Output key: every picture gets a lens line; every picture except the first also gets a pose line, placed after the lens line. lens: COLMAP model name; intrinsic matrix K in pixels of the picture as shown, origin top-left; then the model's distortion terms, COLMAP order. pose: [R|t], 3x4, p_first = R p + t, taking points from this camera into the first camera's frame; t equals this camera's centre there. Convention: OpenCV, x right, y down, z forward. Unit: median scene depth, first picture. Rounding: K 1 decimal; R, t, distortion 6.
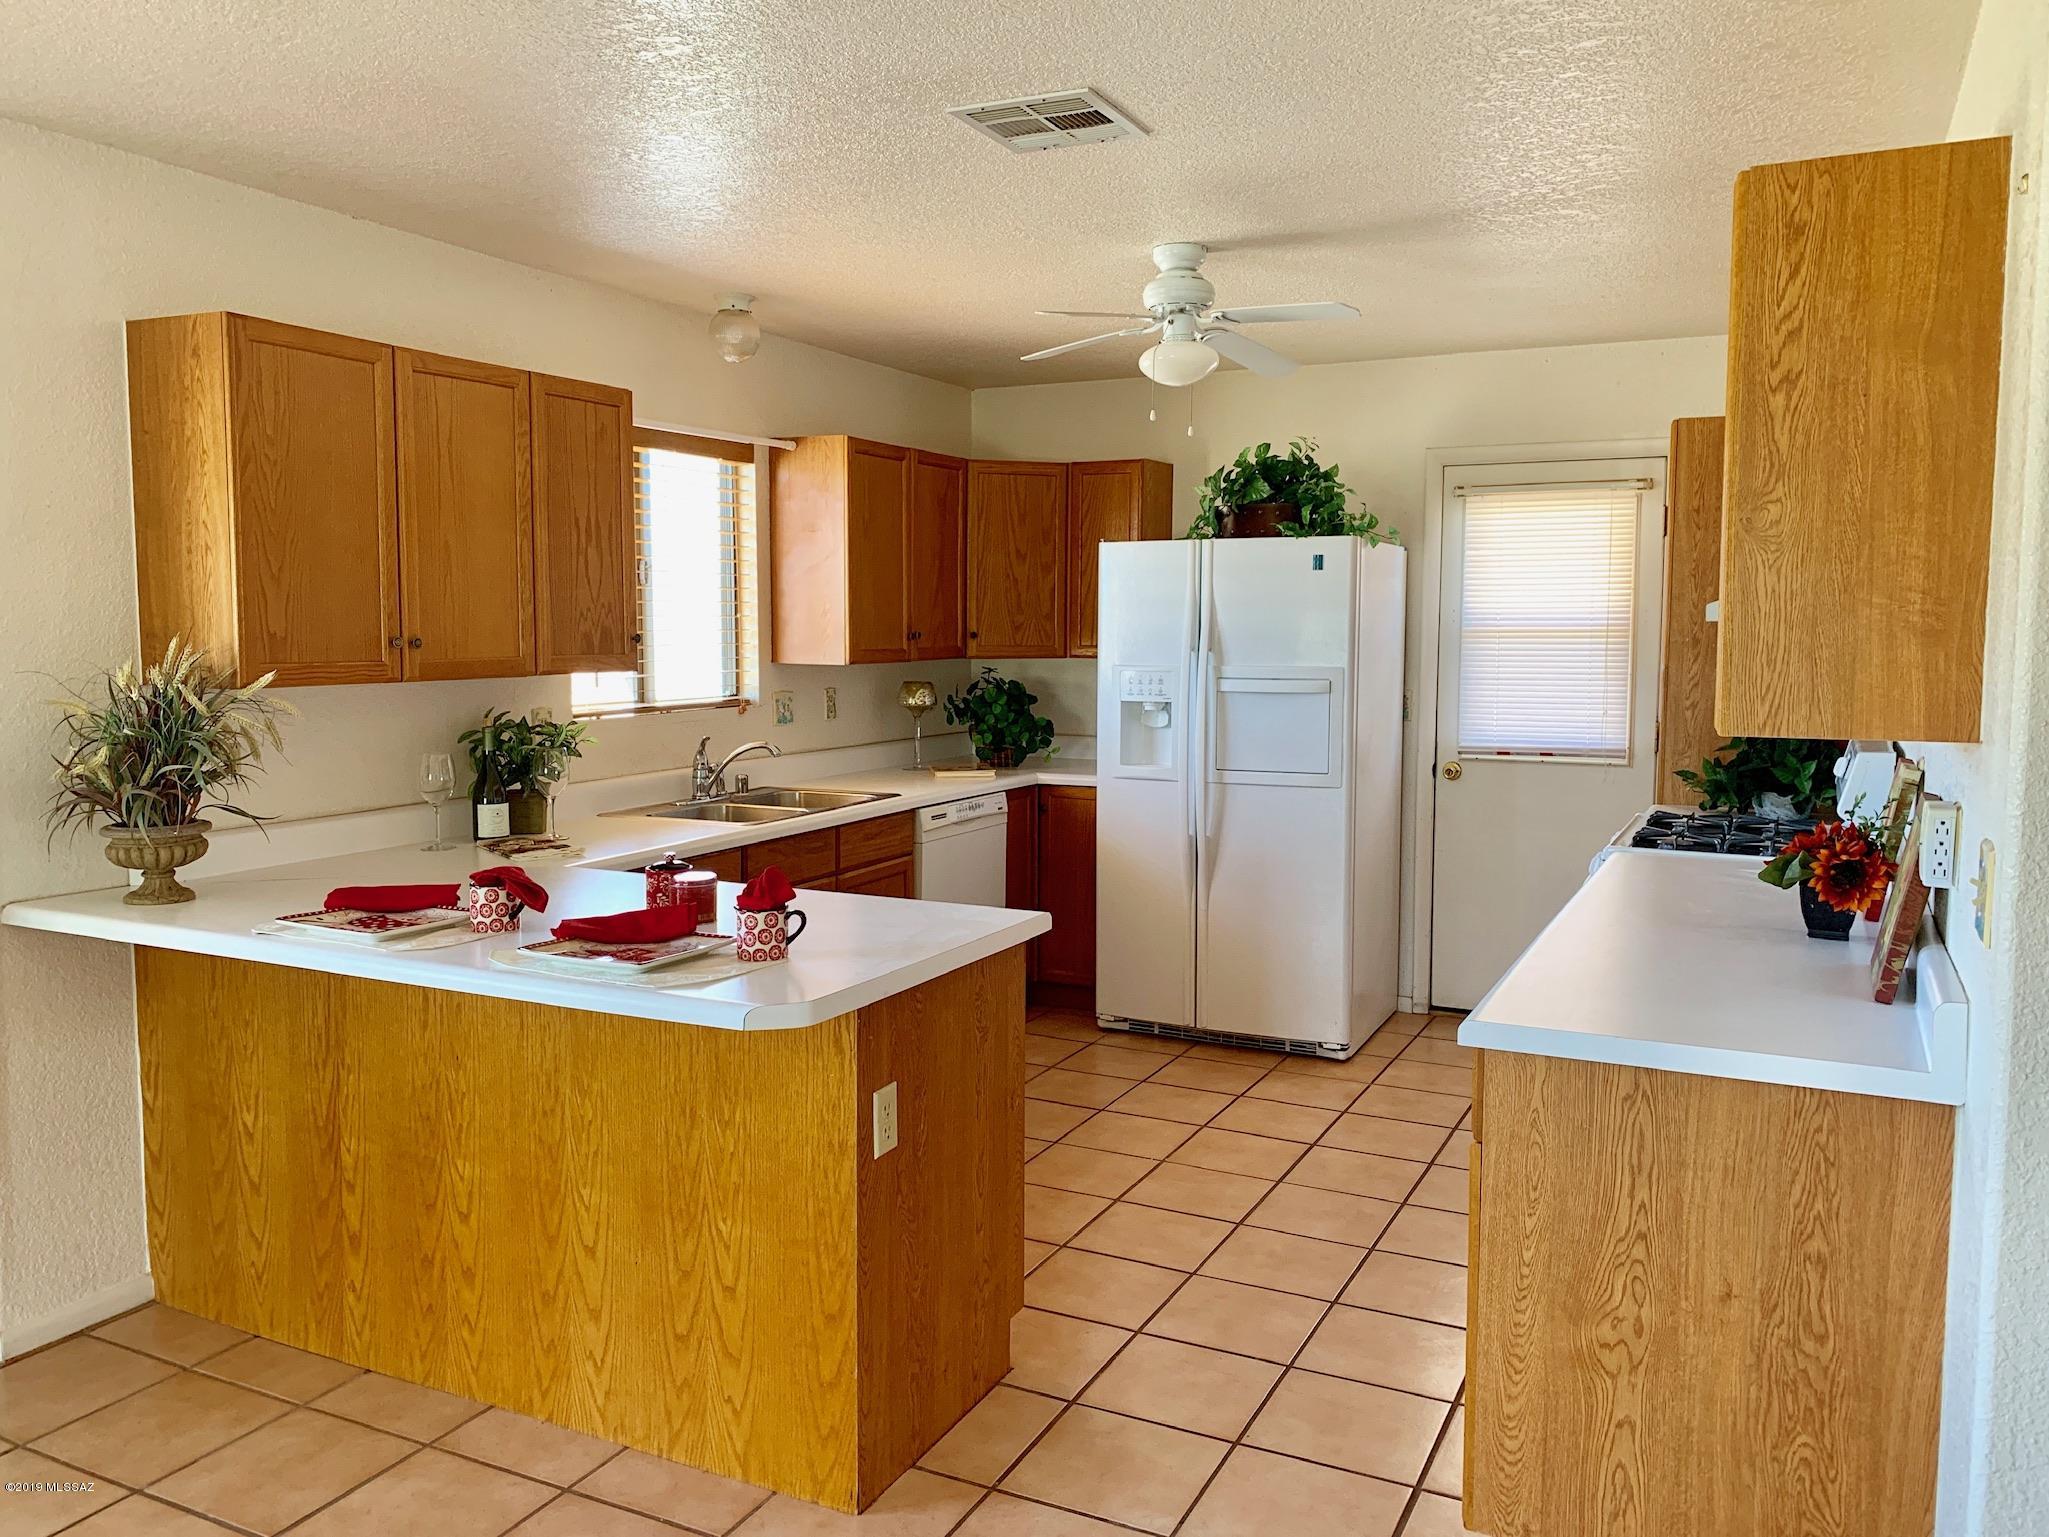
lens RADIAL K [[1559.7, 0, 1024.5], [0, 1559.7, 768.5], [0, 0, 1]] dist [0.000458, -0.000780]
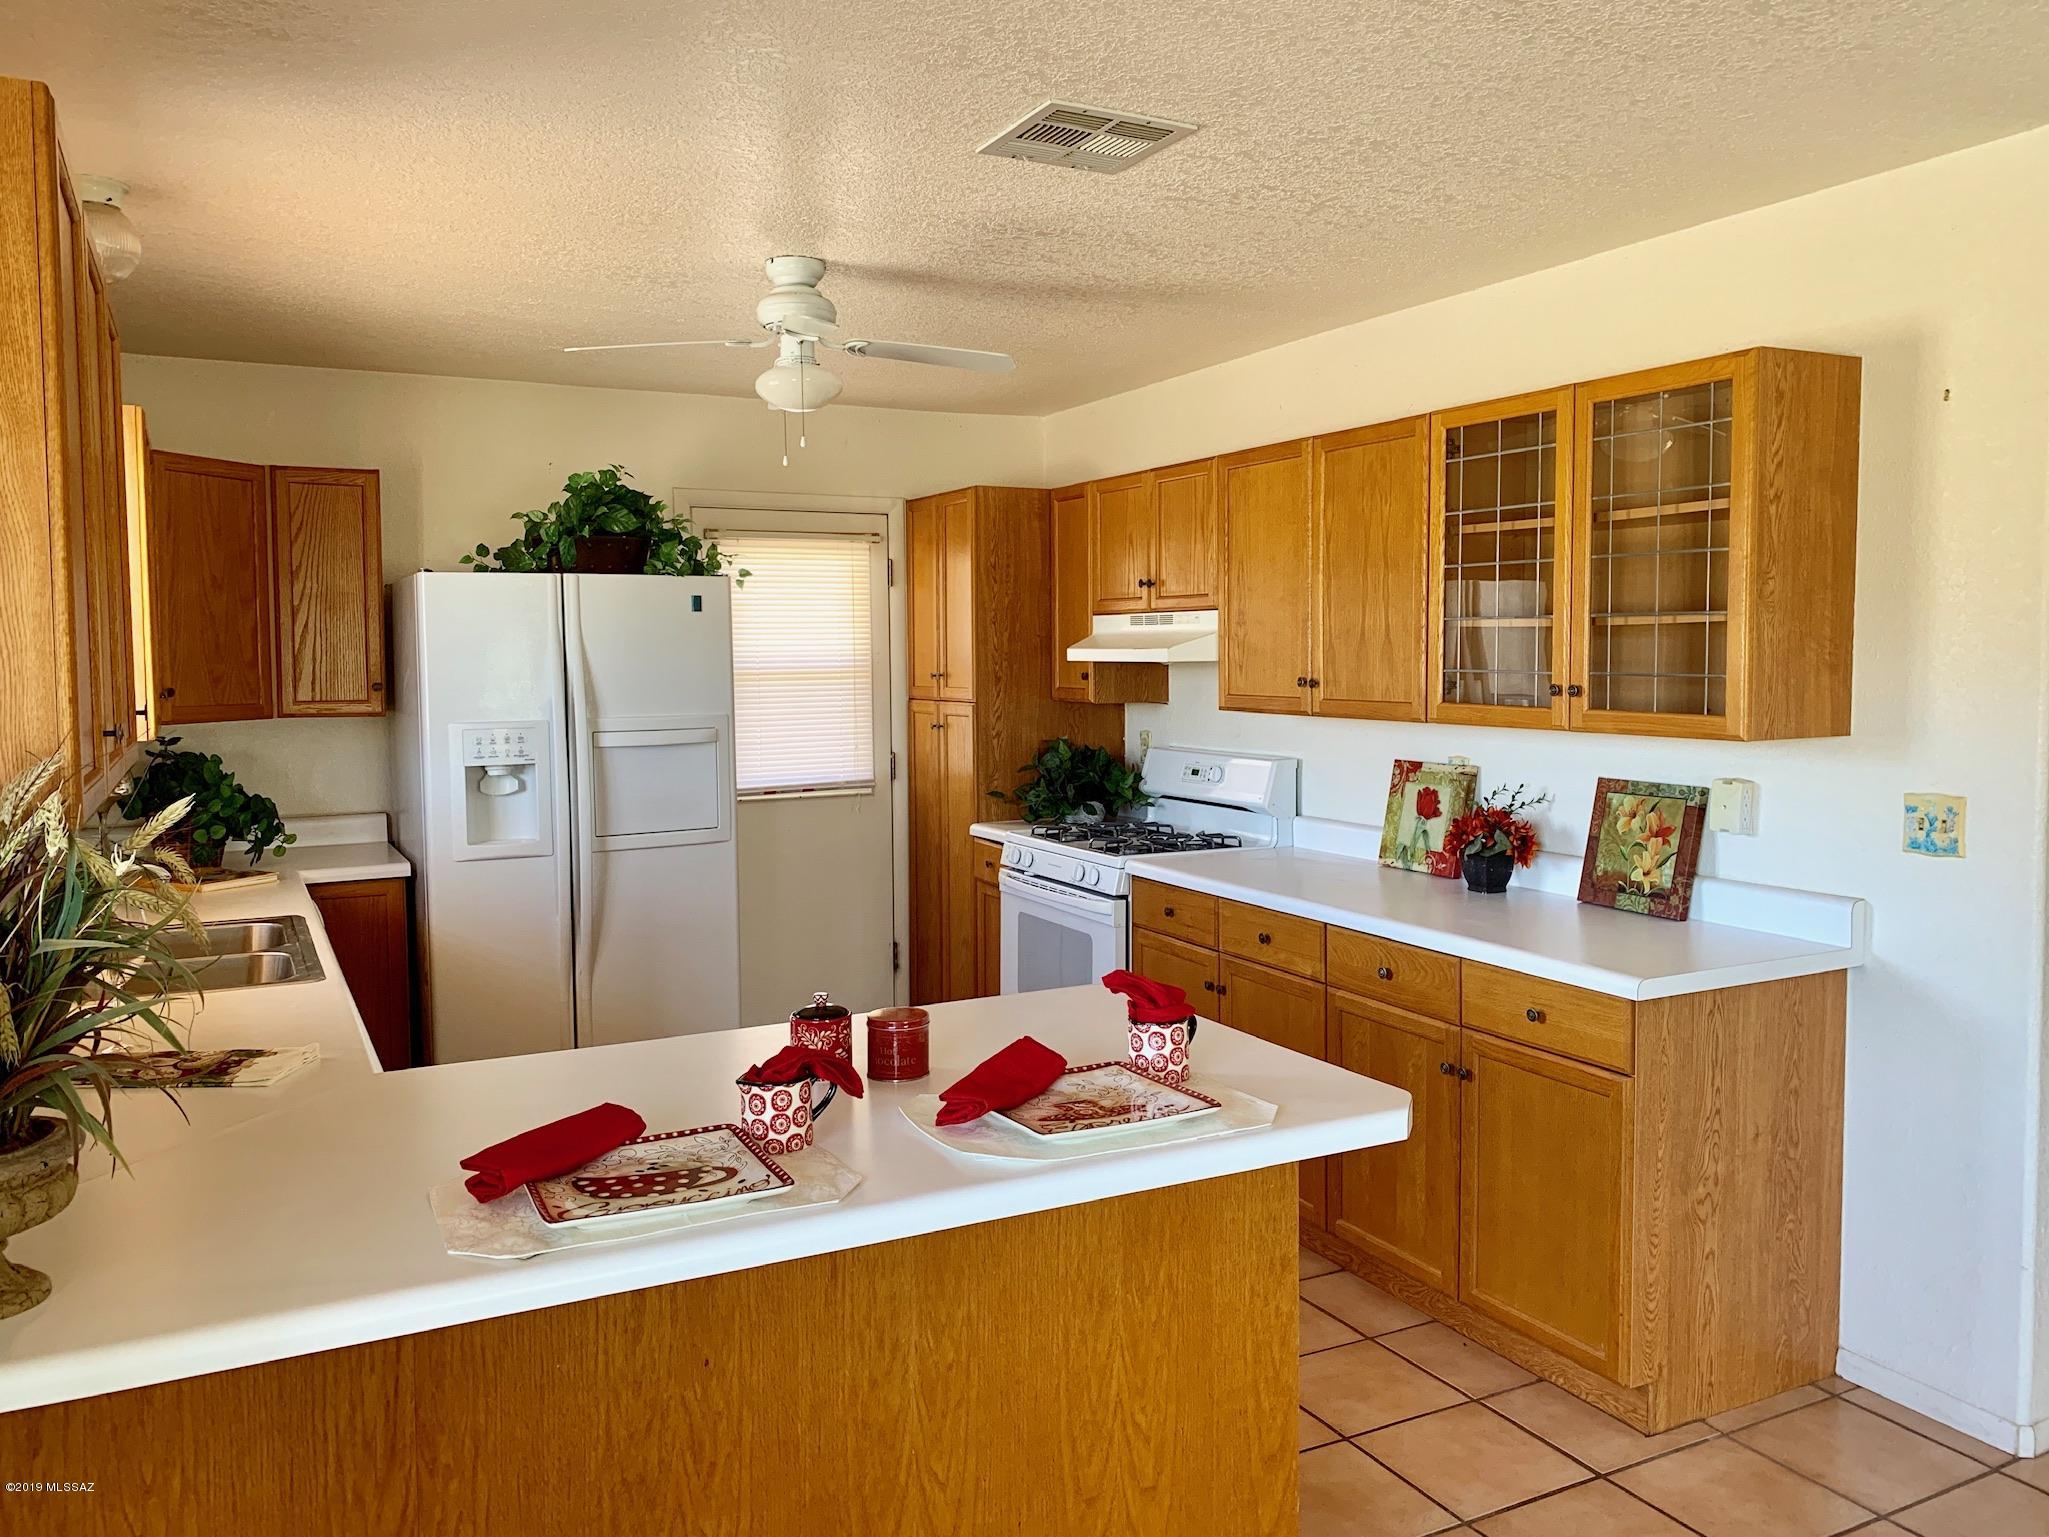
lens RADIAL K [[1585.5, 0, 1024.5], [0, 1585.5, 768.5], [0, 0, 1]] dist [-0.004474, -0.000251]
pose [[0.589258, -0.070101, 0.804898, -0.902432], [0.088823, 0.995811, 0.021702, -0.070828], [-0.803047, 0.058705, 0.593017, 0.554641]]
